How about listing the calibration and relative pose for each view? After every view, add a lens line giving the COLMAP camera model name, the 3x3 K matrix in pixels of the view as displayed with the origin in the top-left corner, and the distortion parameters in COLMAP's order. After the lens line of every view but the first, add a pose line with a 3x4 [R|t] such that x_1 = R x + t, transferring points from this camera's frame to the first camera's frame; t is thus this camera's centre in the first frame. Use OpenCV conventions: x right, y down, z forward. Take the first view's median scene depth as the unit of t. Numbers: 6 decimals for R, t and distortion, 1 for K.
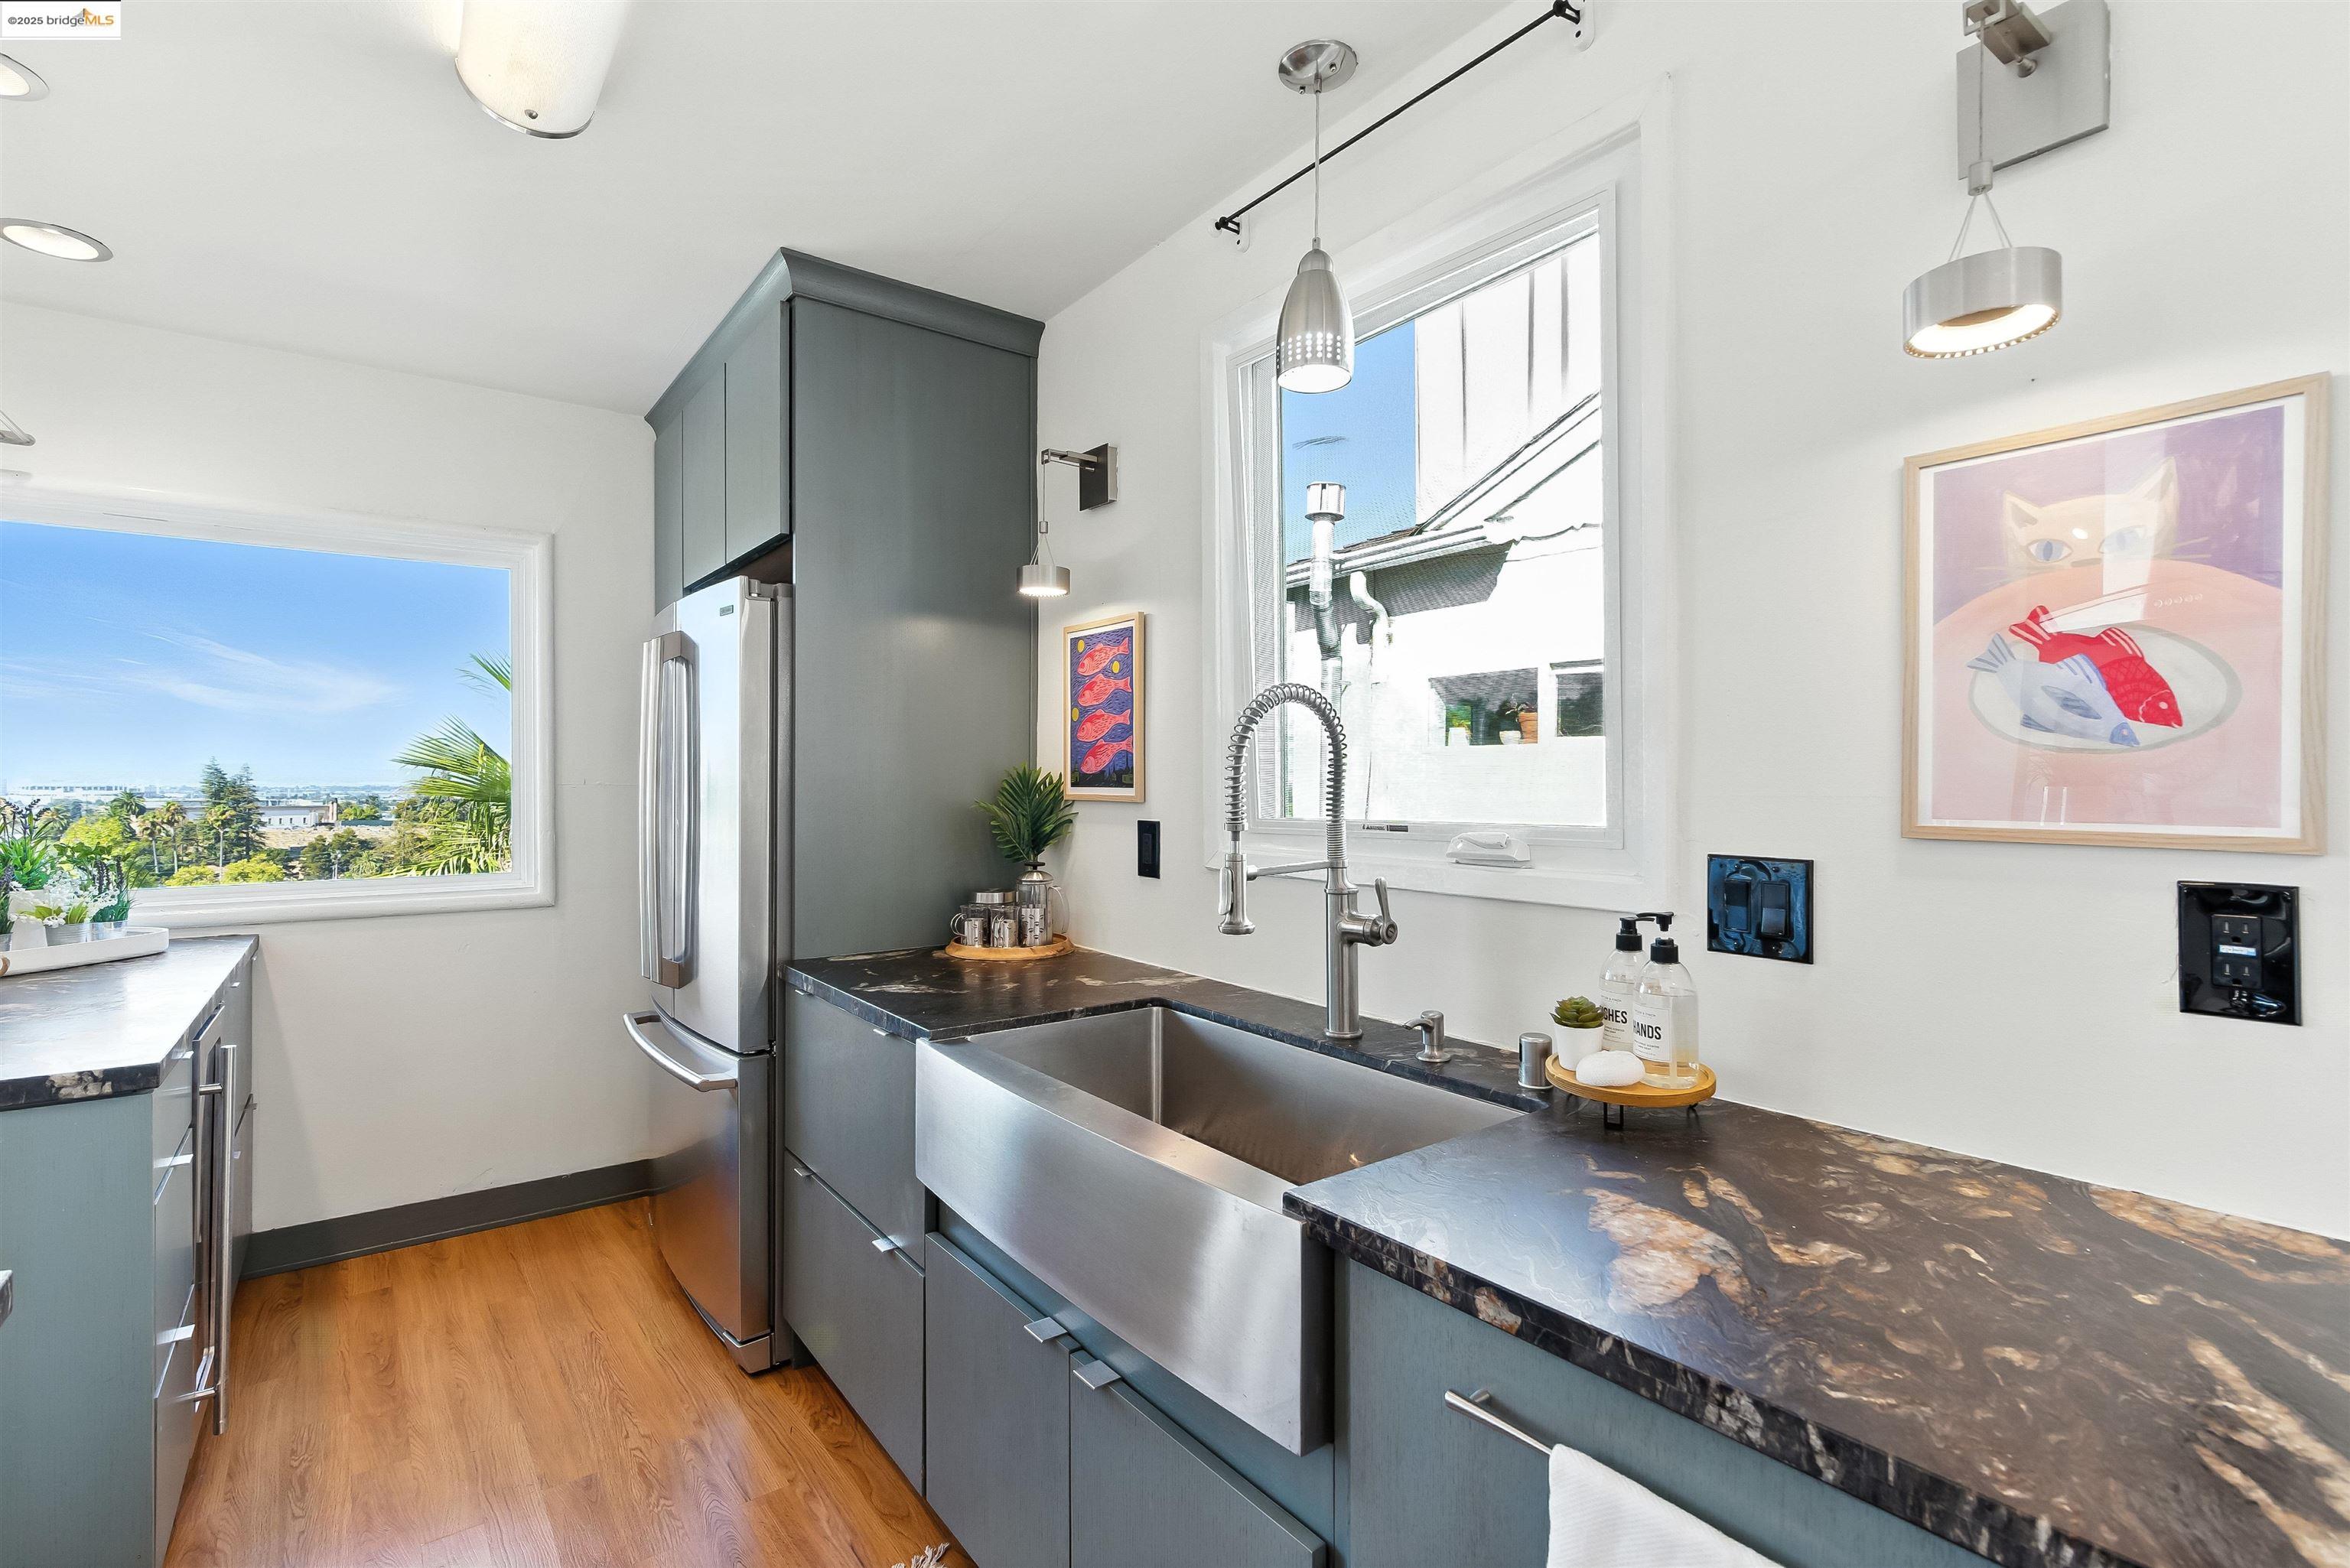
lens RADIAL K [[1071.6, 0, 1161.1], [0, 1071.6, 787.2], [0, 0, 1]] dist [0.005300, -0.001909]
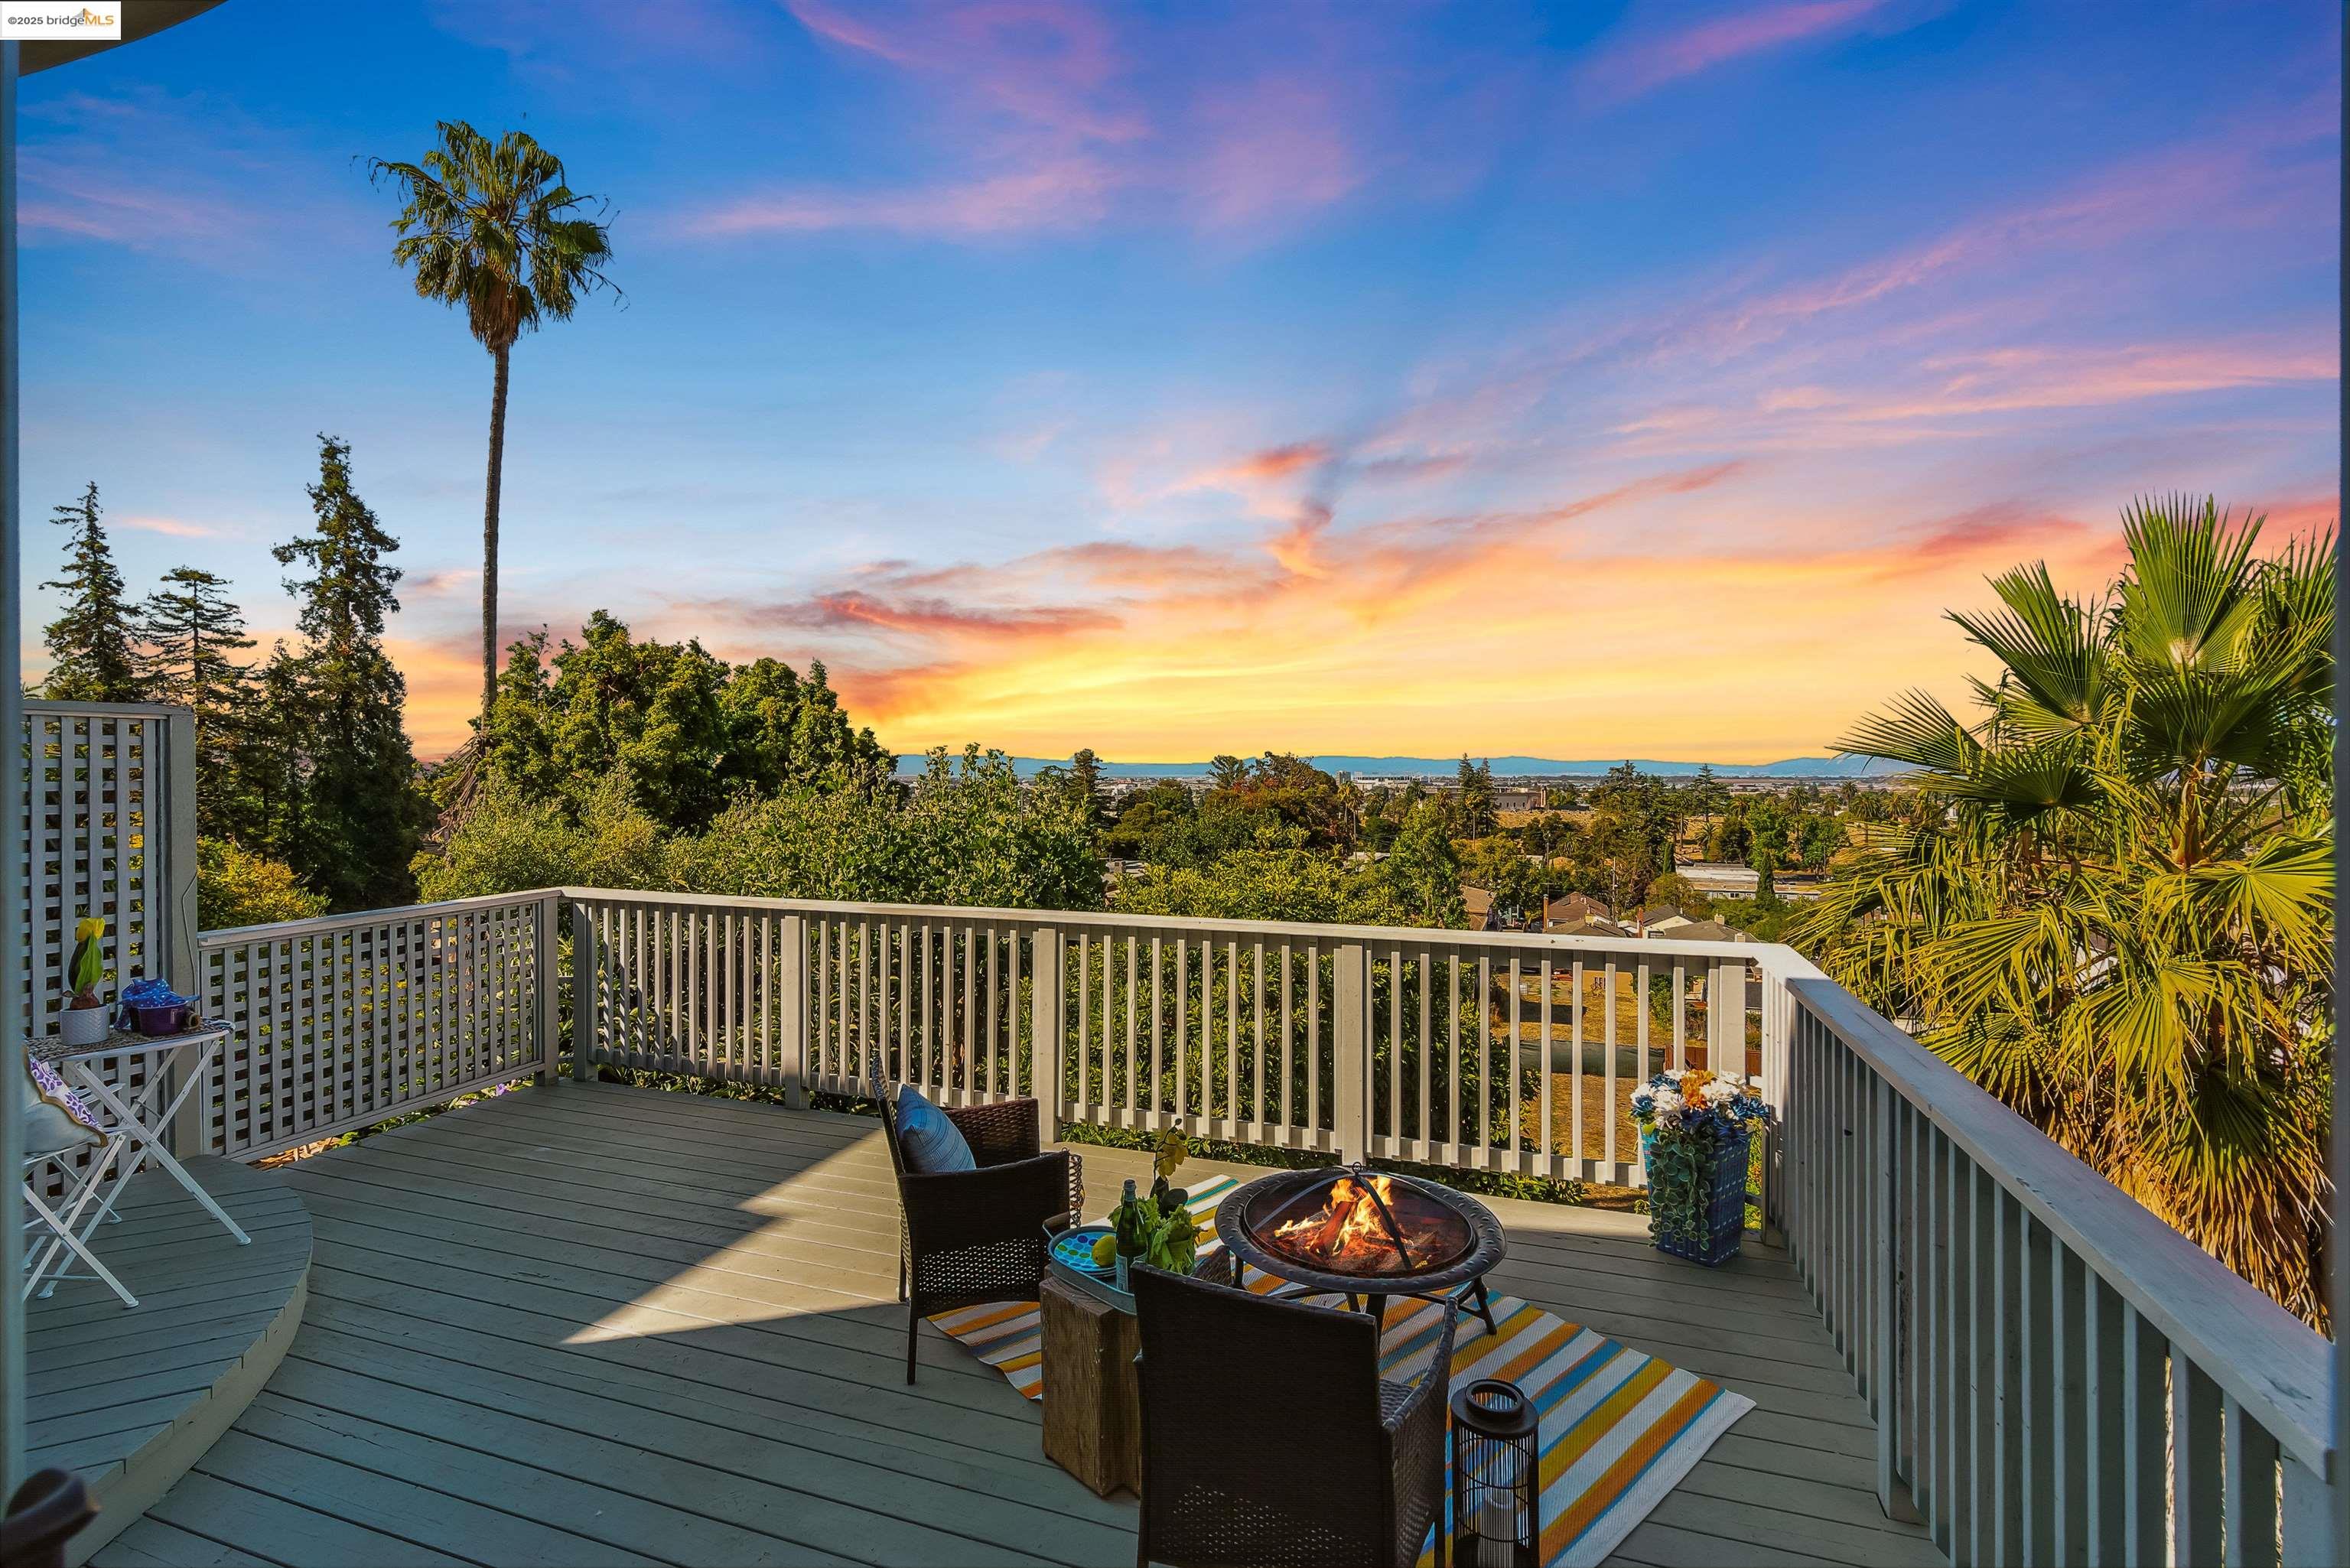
lens RADIAL K [[1071.6, 0, 1180.5], [0, 1071.6, 785.2], [0, 0, 1]] dist [0.005300, -0.001909]
pose [[0.557695, 0.003622, -0.830038, -1.190616], [0.002872, 0.999976, 0.006293, -0.029515], [0.830041, -0.005893, 0.557671, 0.362884]]
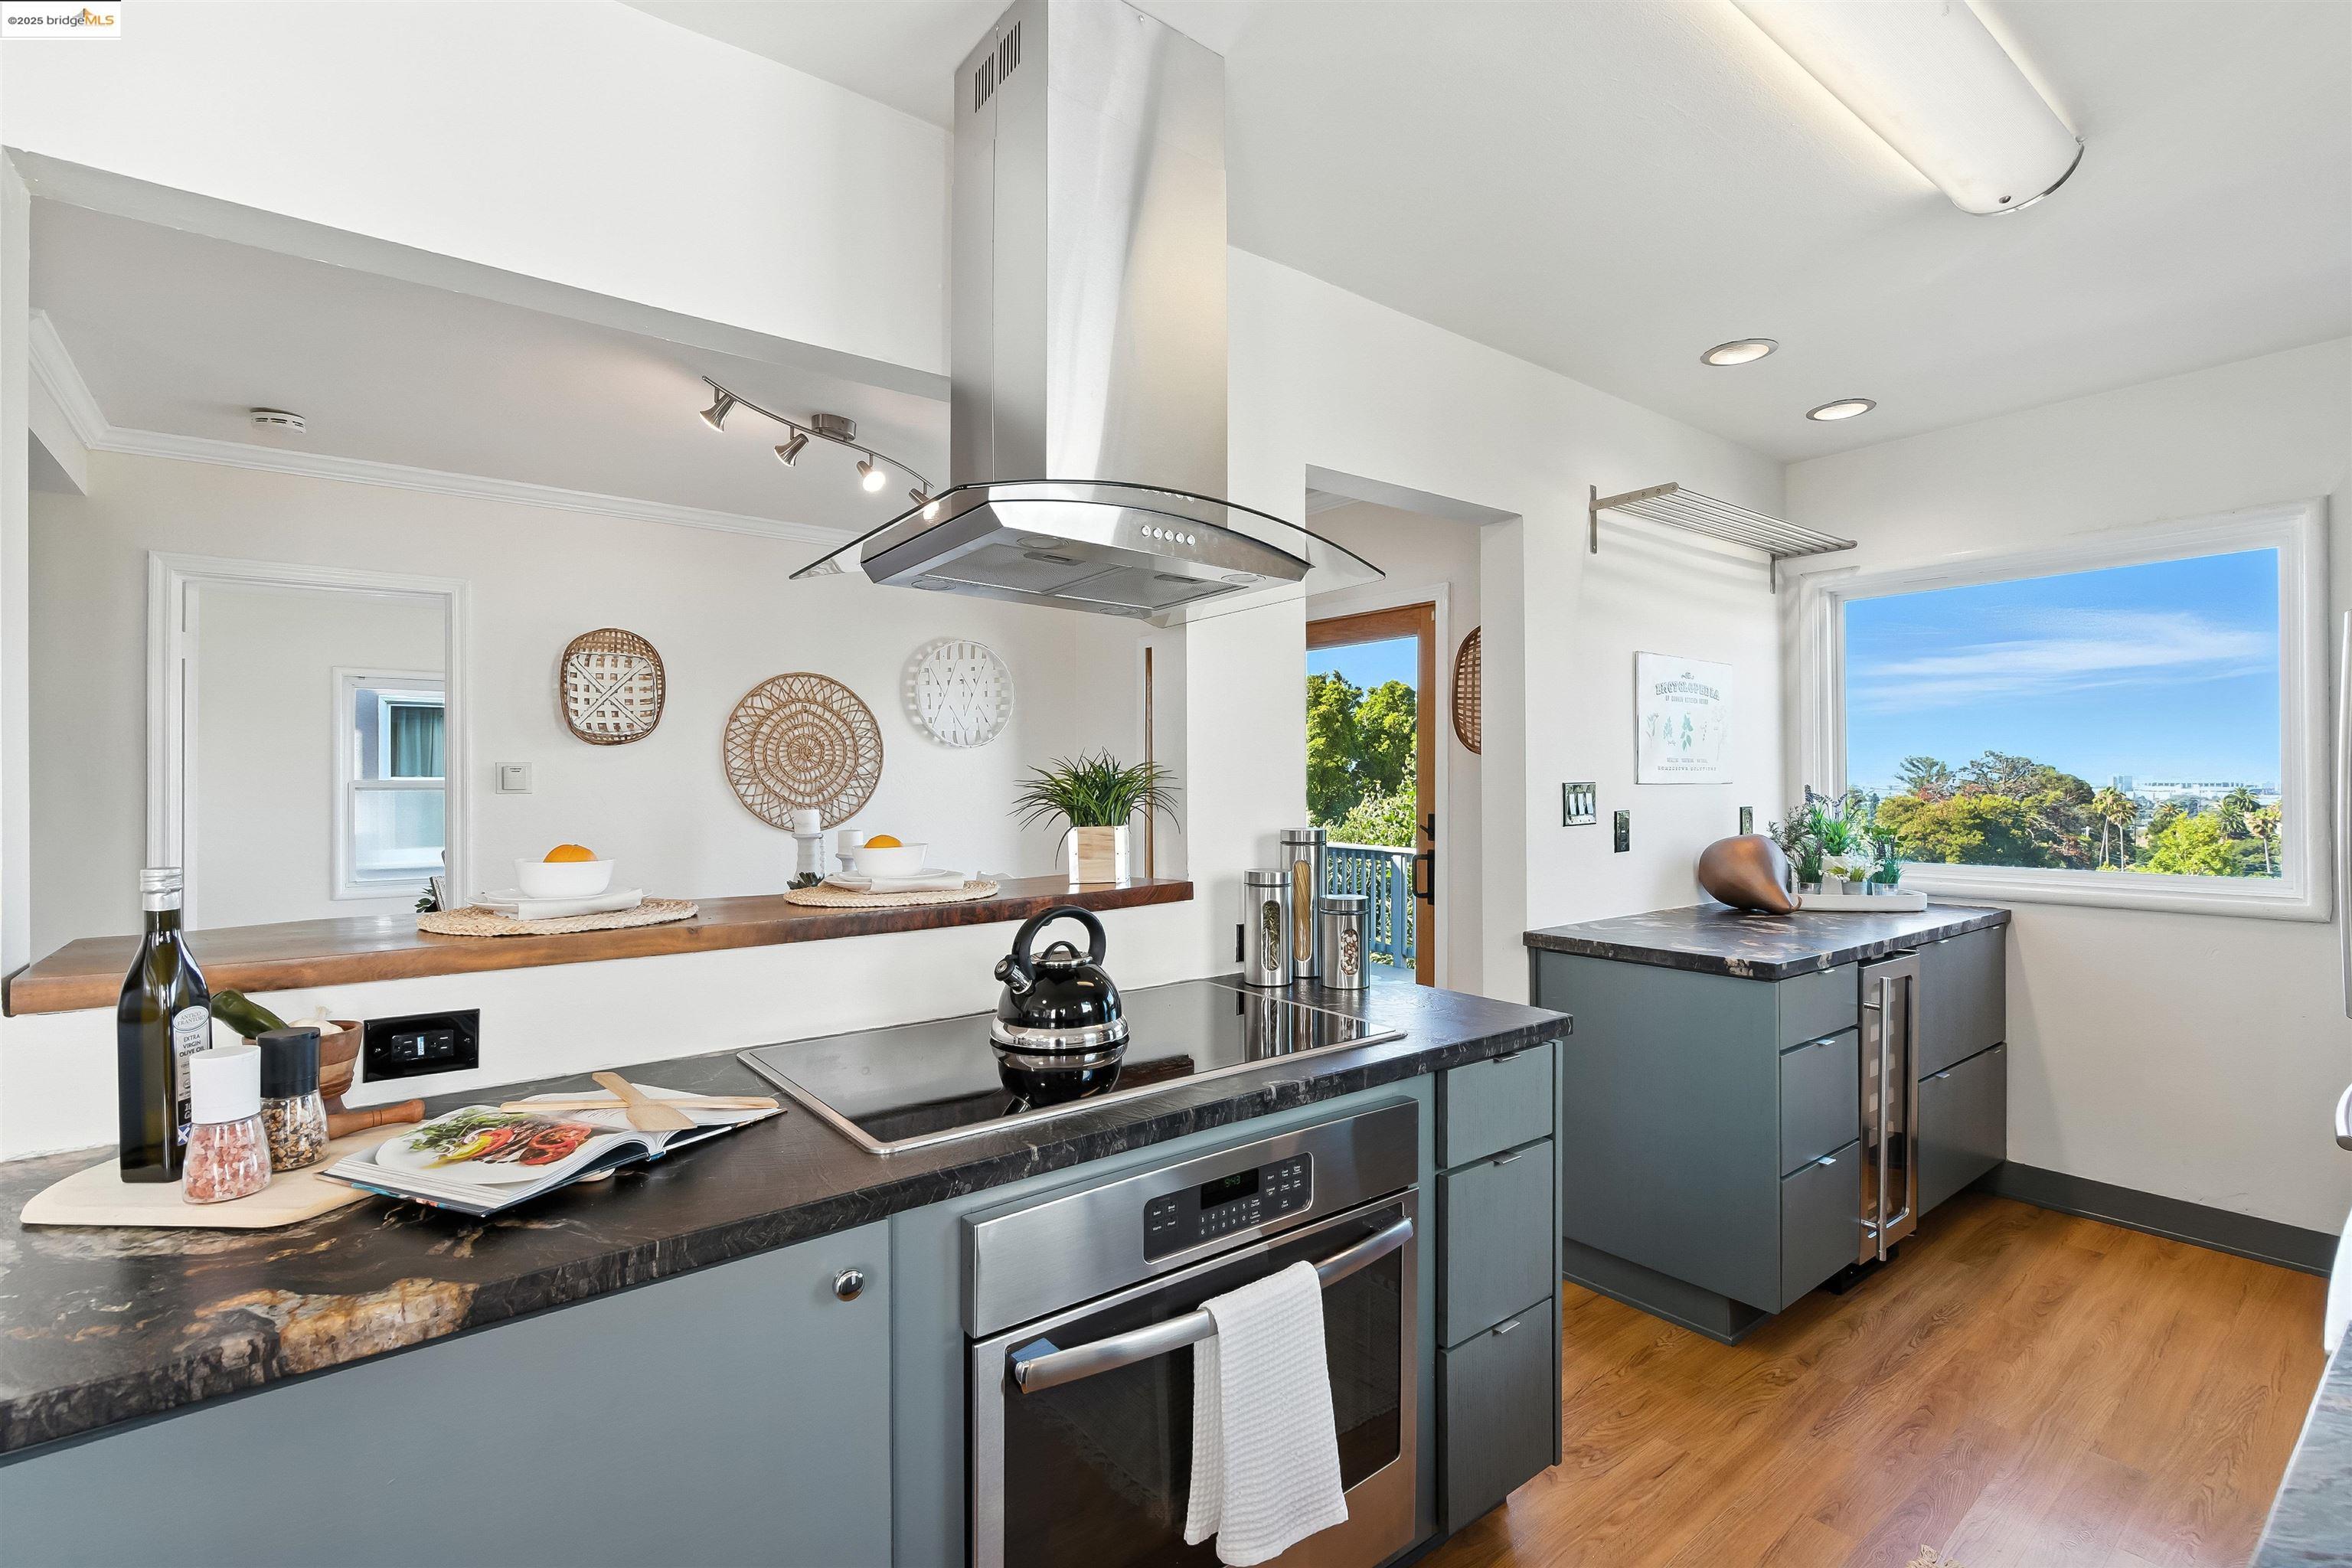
lens RADIAL K [[1072.6, 0, 1183.8], [0, 1072.6, 787.0], [0, 0, 1]] dist [0.005300, -0.001909]
pose [[0.027175, 0.002827, -0.999627, 0.395965], [0.000098, 0.999996, 0.002831, -0.002246], [0.999631, -0.000175, 0.027174, 0.069241]]
